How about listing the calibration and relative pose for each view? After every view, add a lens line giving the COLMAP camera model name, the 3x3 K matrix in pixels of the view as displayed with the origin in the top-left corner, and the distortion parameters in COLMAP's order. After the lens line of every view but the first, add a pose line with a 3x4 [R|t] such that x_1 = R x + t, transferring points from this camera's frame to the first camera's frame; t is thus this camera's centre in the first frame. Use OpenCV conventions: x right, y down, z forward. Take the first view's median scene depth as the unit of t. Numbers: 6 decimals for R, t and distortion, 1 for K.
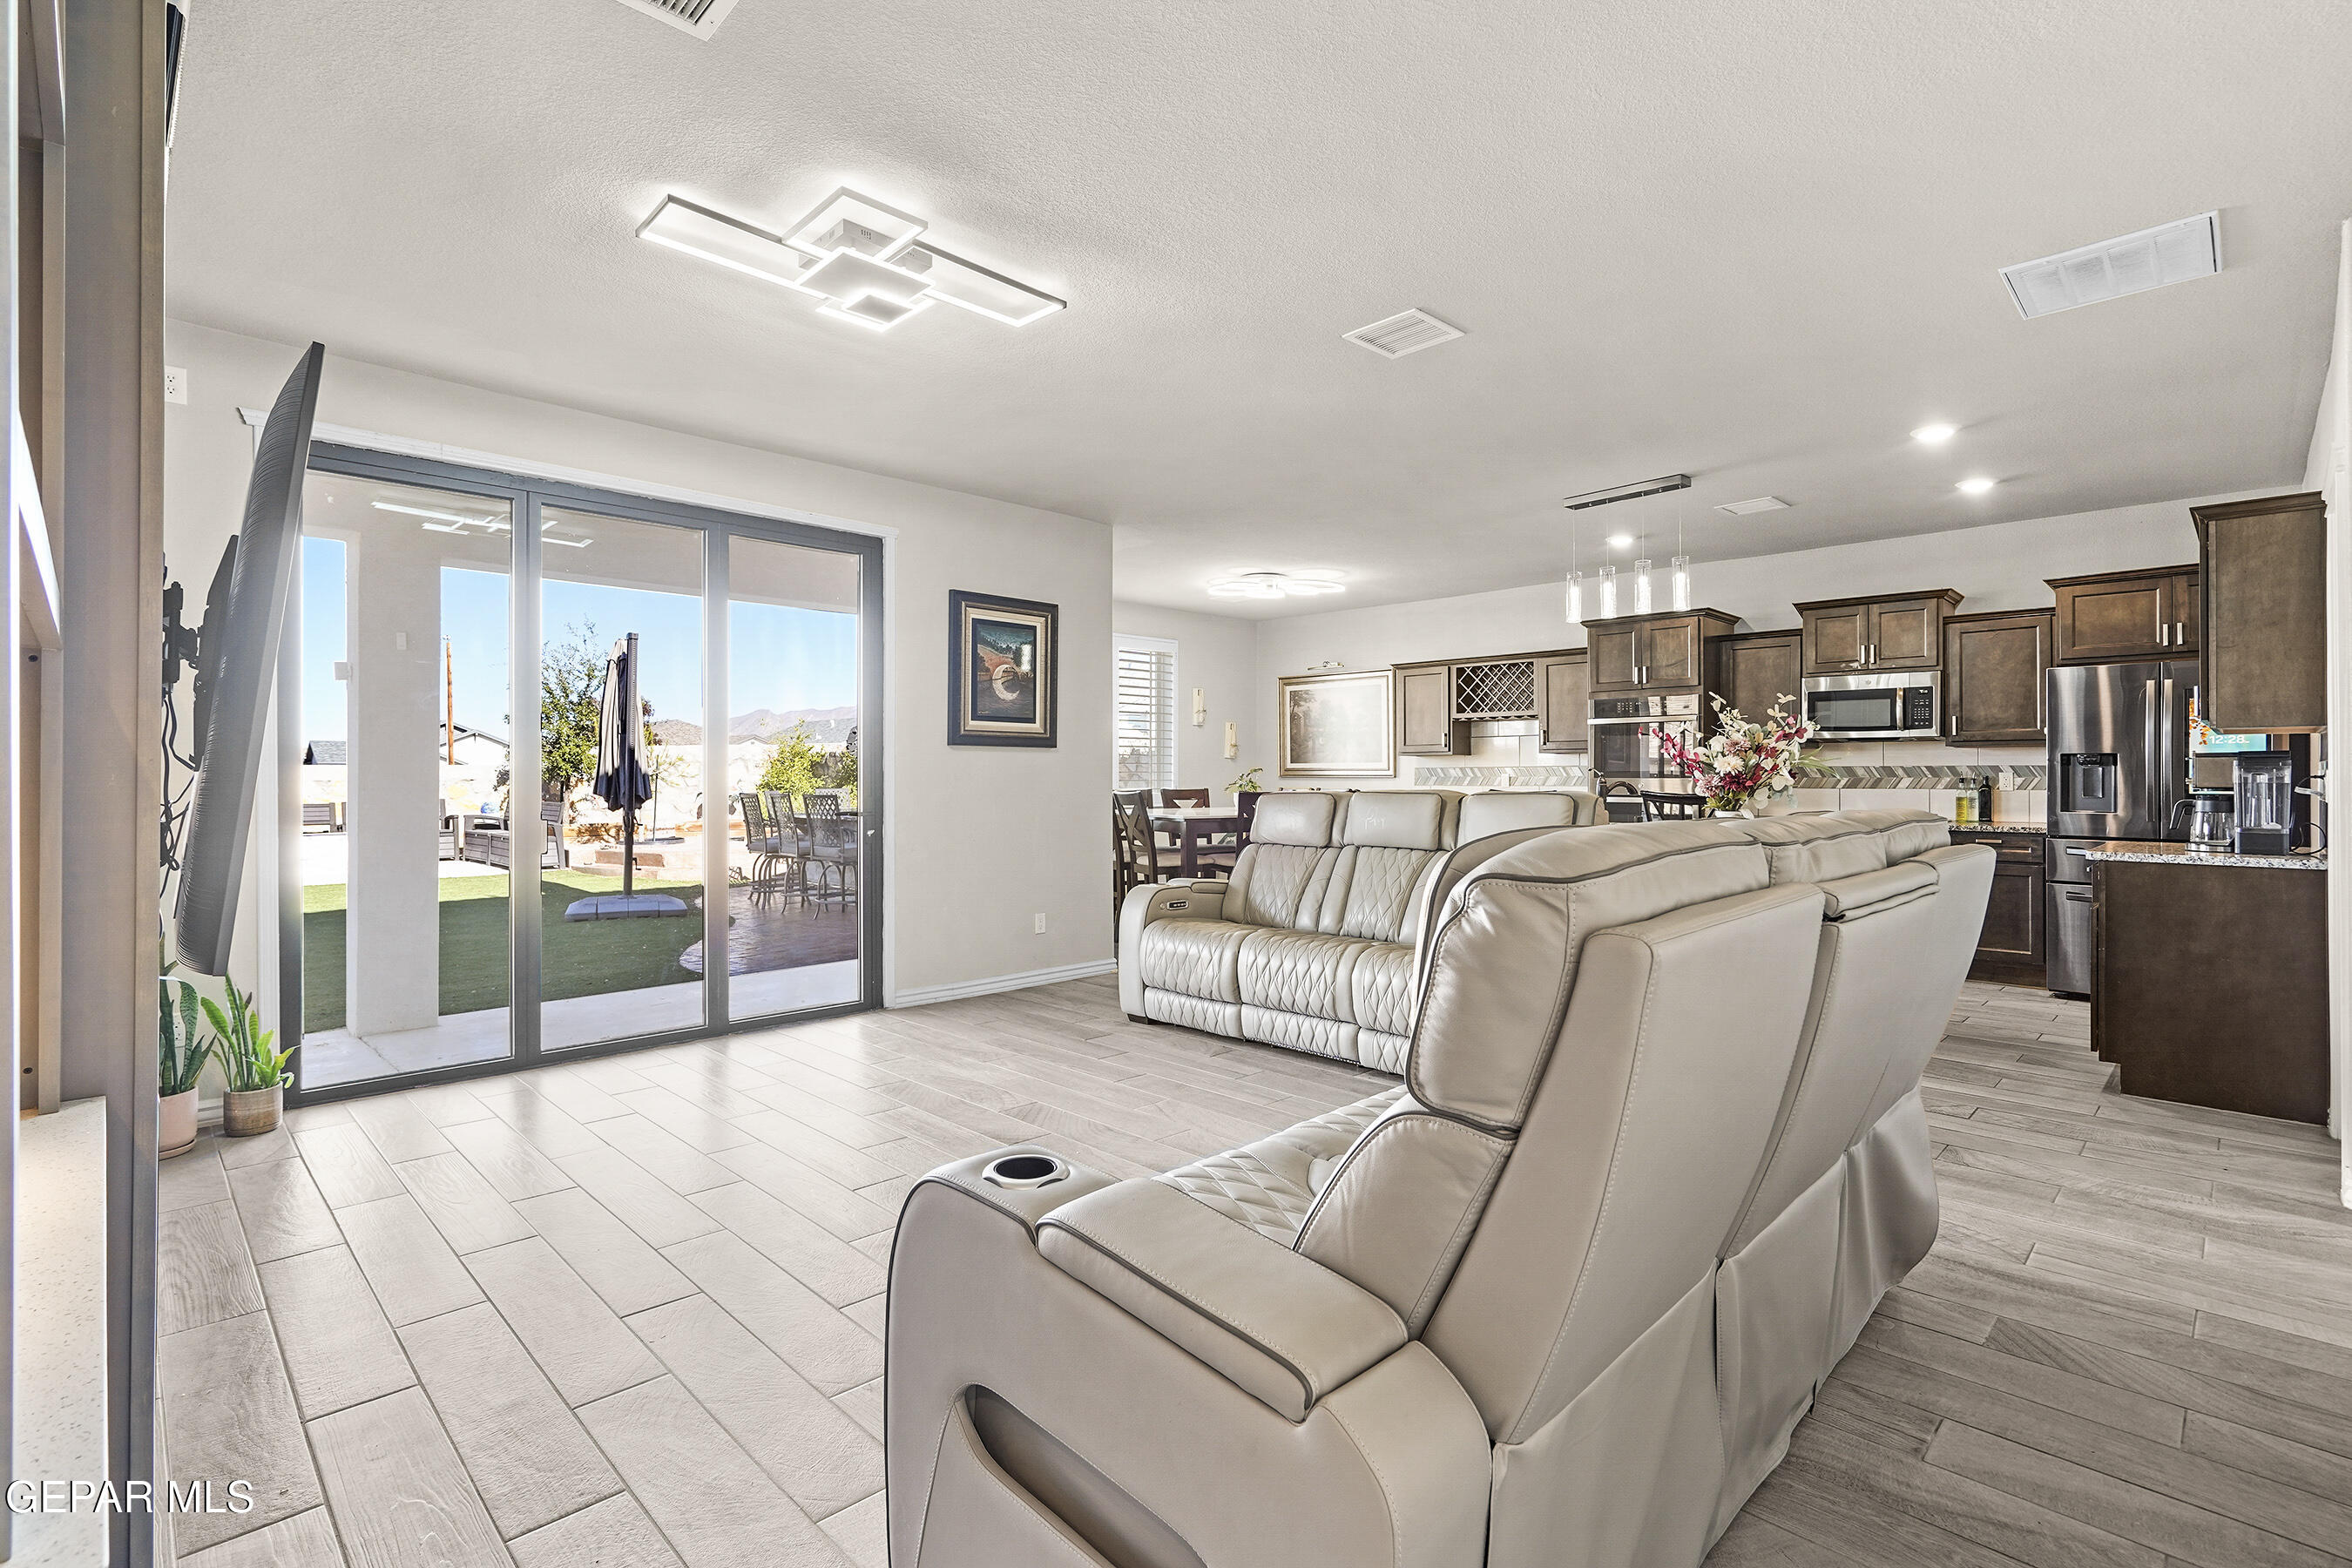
lens RADIAL K [[1077.5, 0, 1176.0], [0, 1077.5, 776.8], [0, 0, 1]] dist [-0.003344, 0.000618]
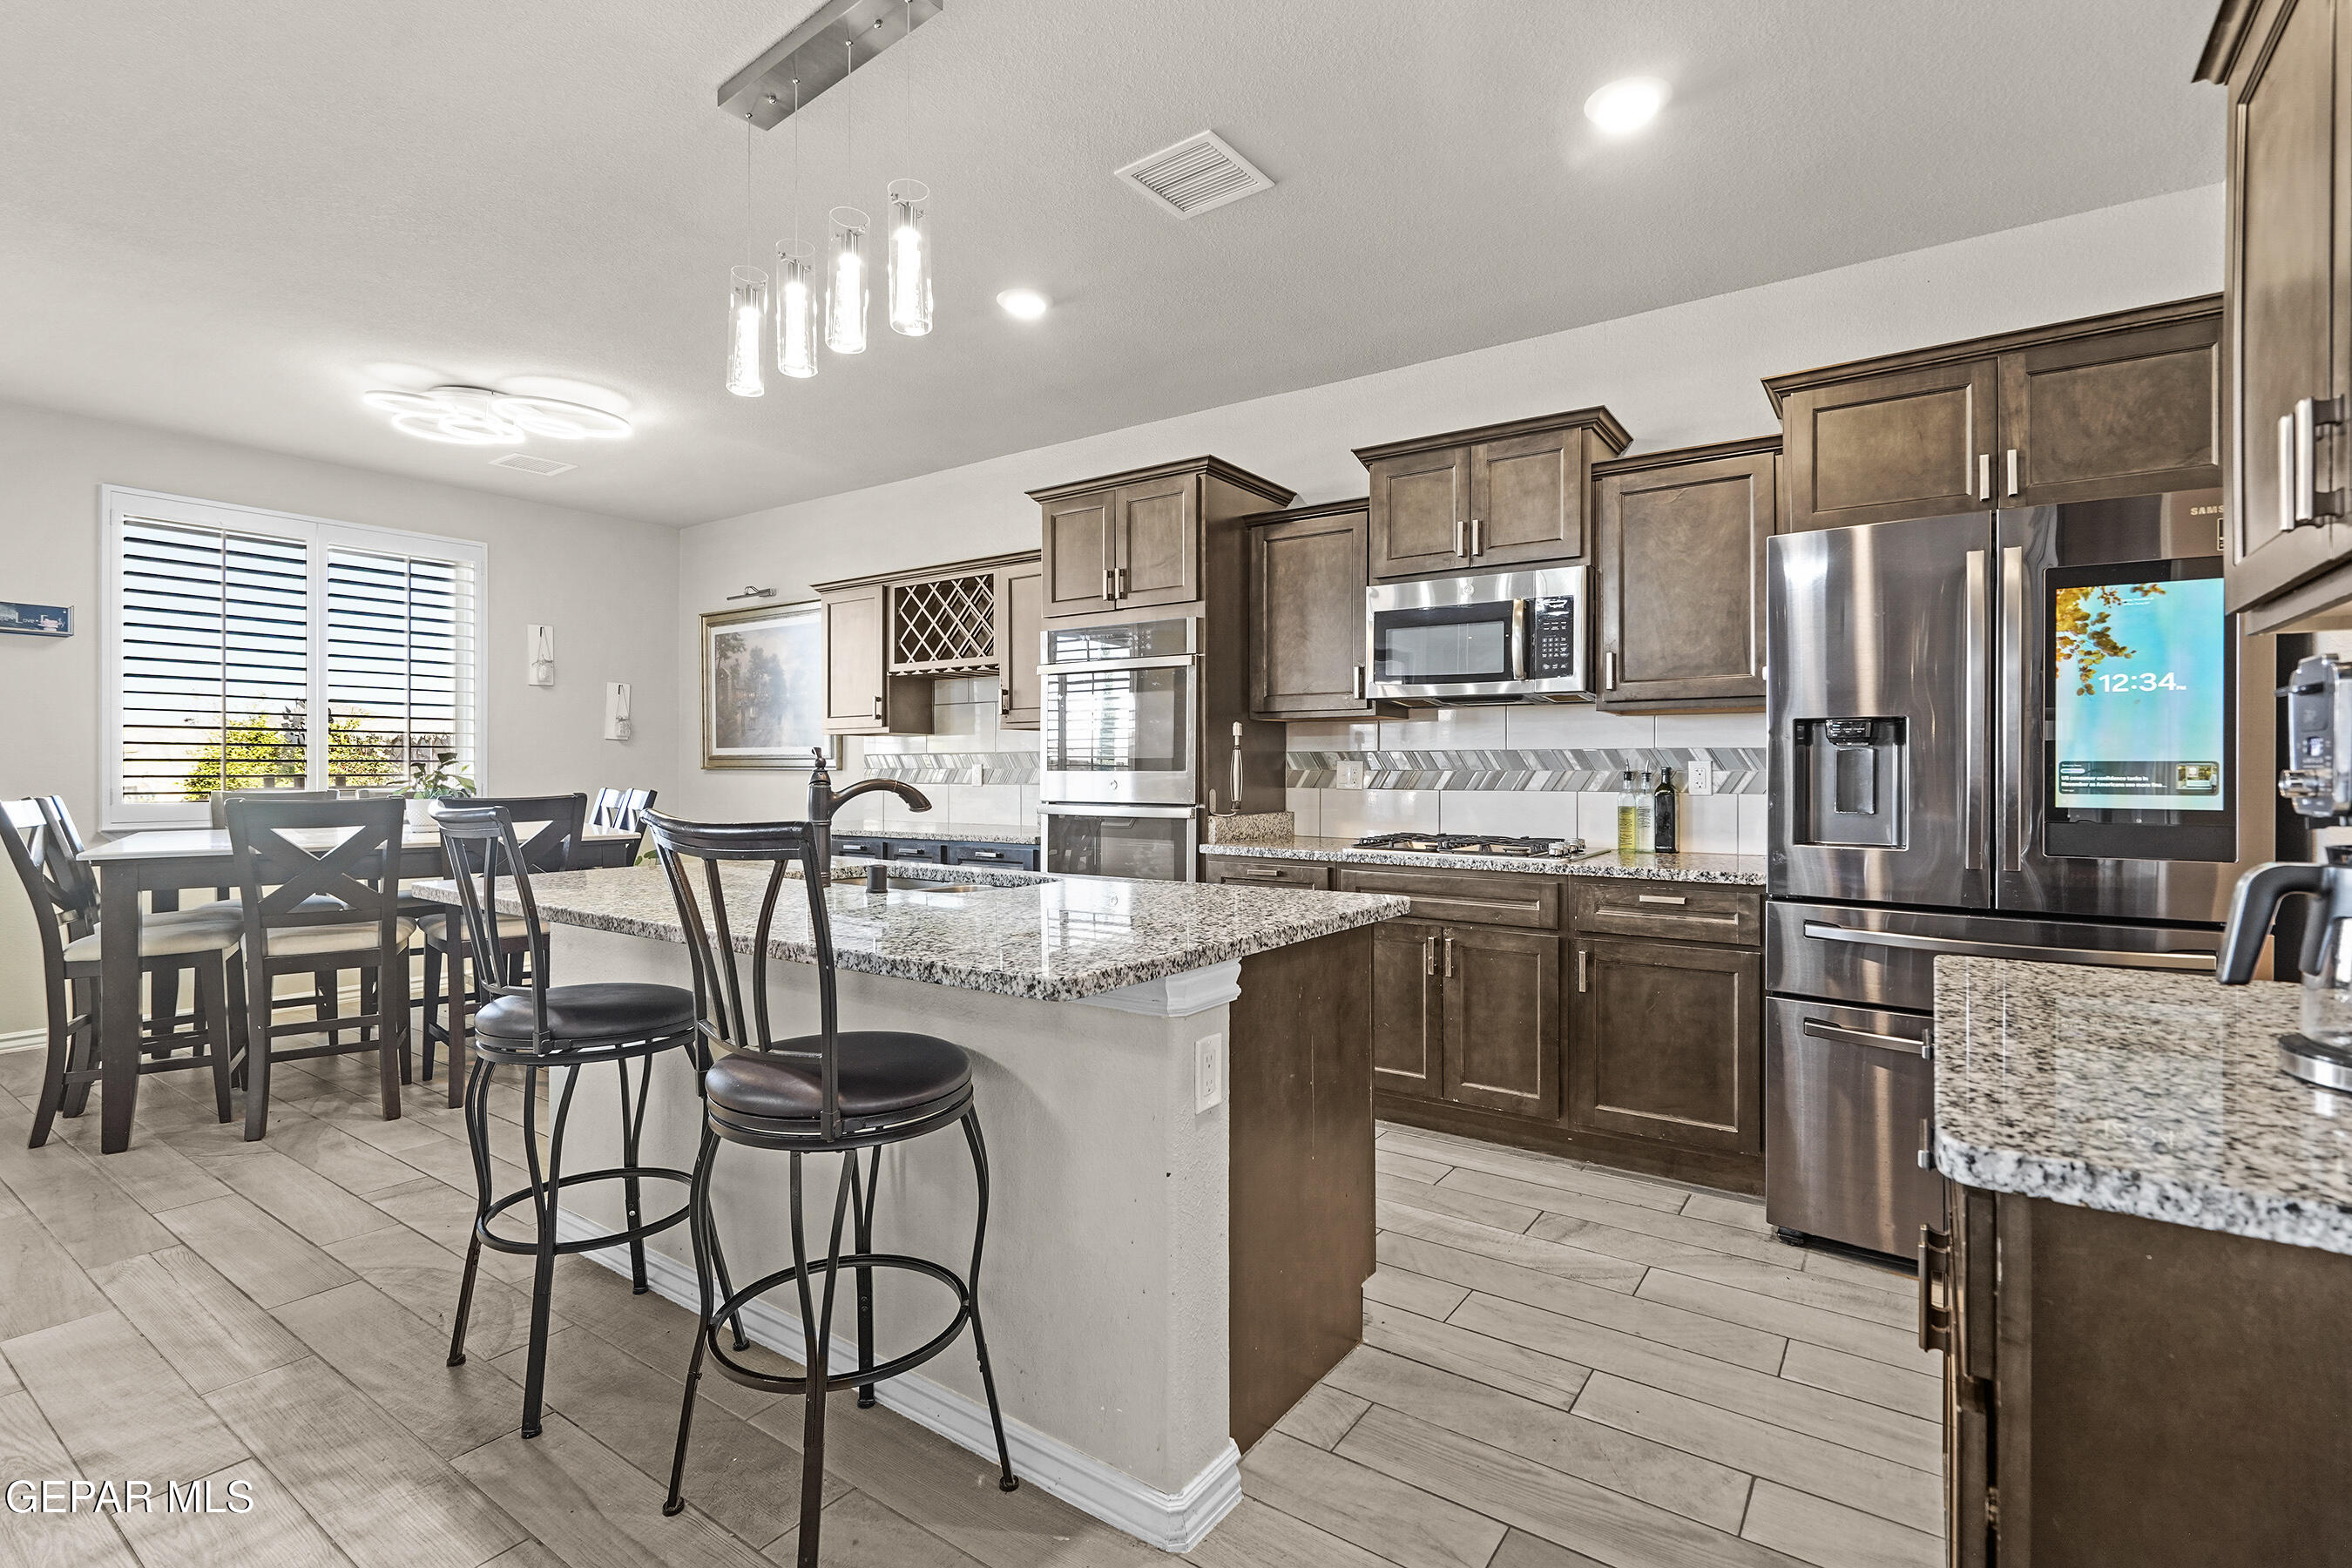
lens RADIAL K [[1077.5, 0, 1178.1], [0, 1077.5, 779.4], [0, 0, 1]] dist [-0.003344, 0.000618]
pose [[0.985027, -0.003410, 0.172364, 0.419189], [0.001449, 0.999933, 0.011497, -0.001336], [-0.172392, -0.011075, 0.984966, 0.511267]]
